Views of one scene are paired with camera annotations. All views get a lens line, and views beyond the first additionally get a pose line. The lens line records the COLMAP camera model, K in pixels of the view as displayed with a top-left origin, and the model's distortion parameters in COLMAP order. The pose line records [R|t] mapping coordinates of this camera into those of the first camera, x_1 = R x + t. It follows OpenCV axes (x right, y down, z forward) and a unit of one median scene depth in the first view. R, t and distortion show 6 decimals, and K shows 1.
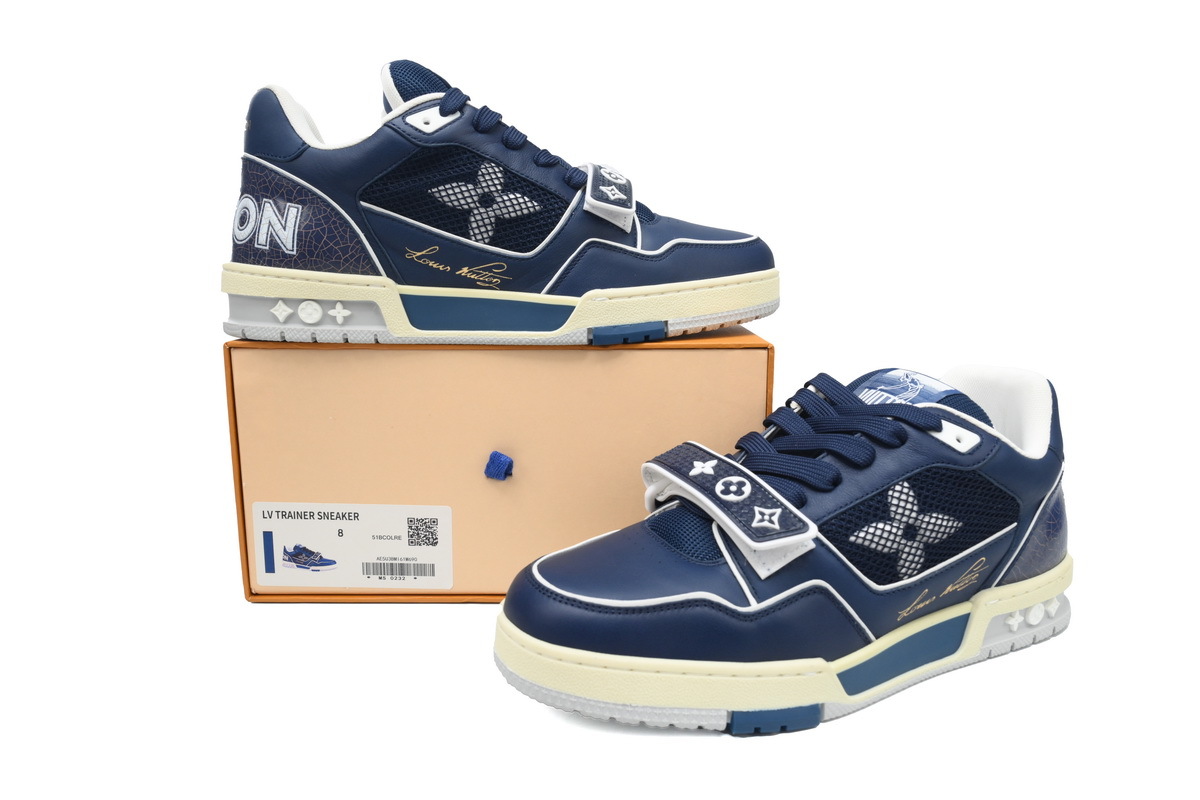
lens RADIAL K [[850.4, 0, 600.0], [0, 850.4, 400.0], [0, 0, 1]] dist [0.010479, 0.002808]
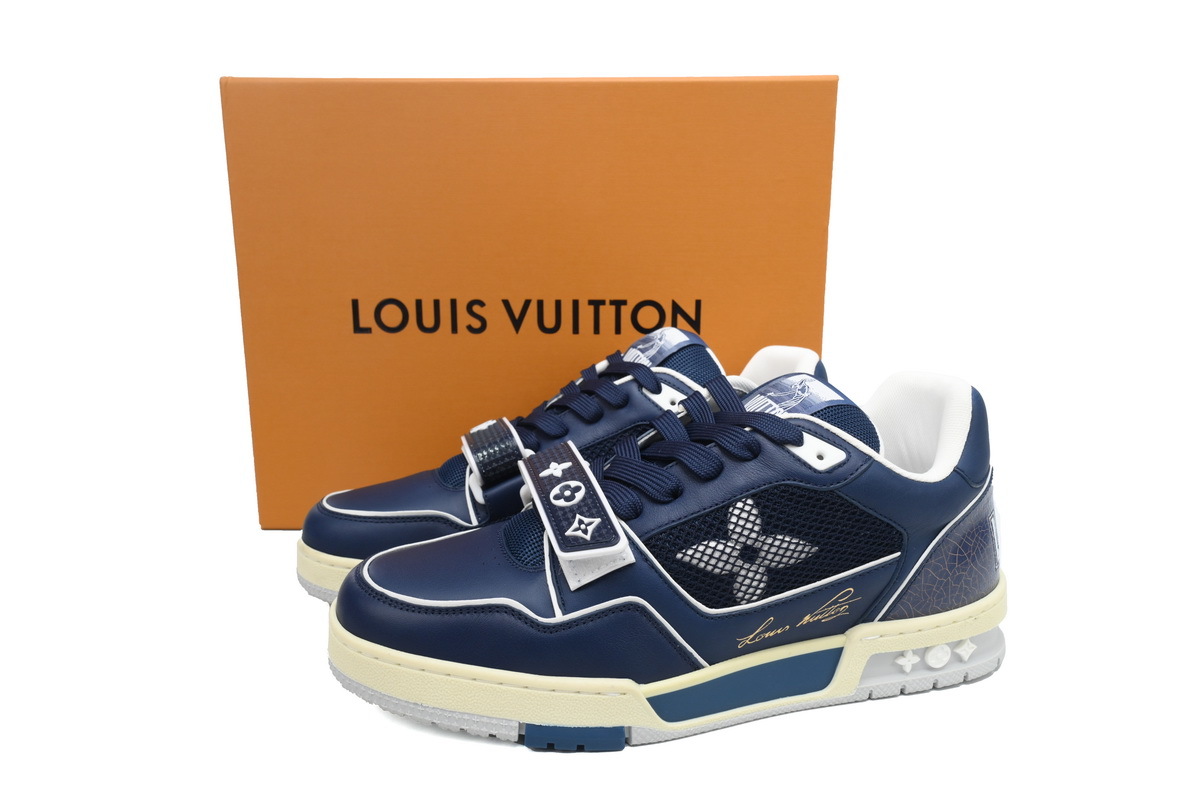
lens RADIAL K [[850.4, 0, 600.0], [0, 850.4, 400.0], [0, 0, 1]] dist [0.010479, 0.002808]
pose [[0.975561, 0.043242, -0.215430, 0.397073], [-0.038315, 0.998901, 0.026999, -0.028870], [0.216361, -0.018085, 0.976146, 0.073245]]
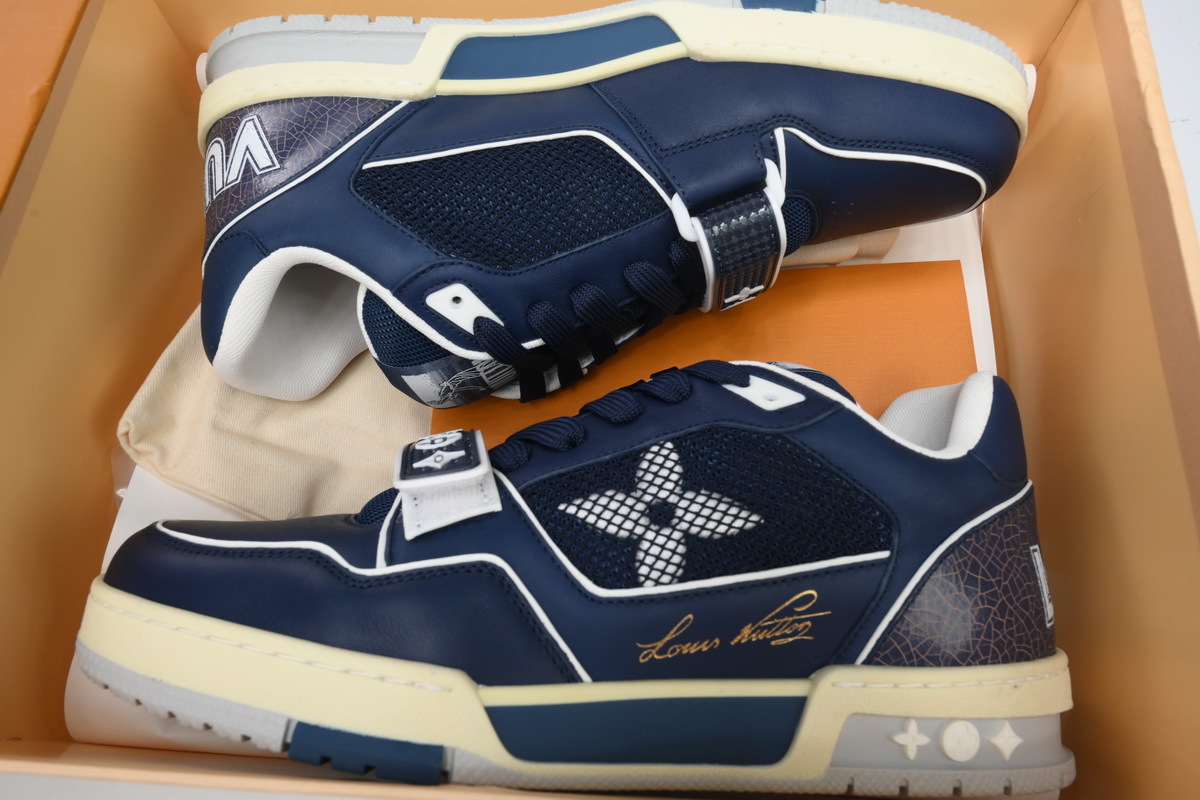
lens RADIAL K [[850.4, 0, 600.0], [0, 850.4, 400.0], [0, 0, 1]] dist [0.010479, 0.002808]
pose [[0.946029, 0.032859, -0.322411, 0.524736], [-0.137747, 0.941279, -0.308252, 0.280148], [0.293350, 0.336027, 0.895004, 0.379693]]
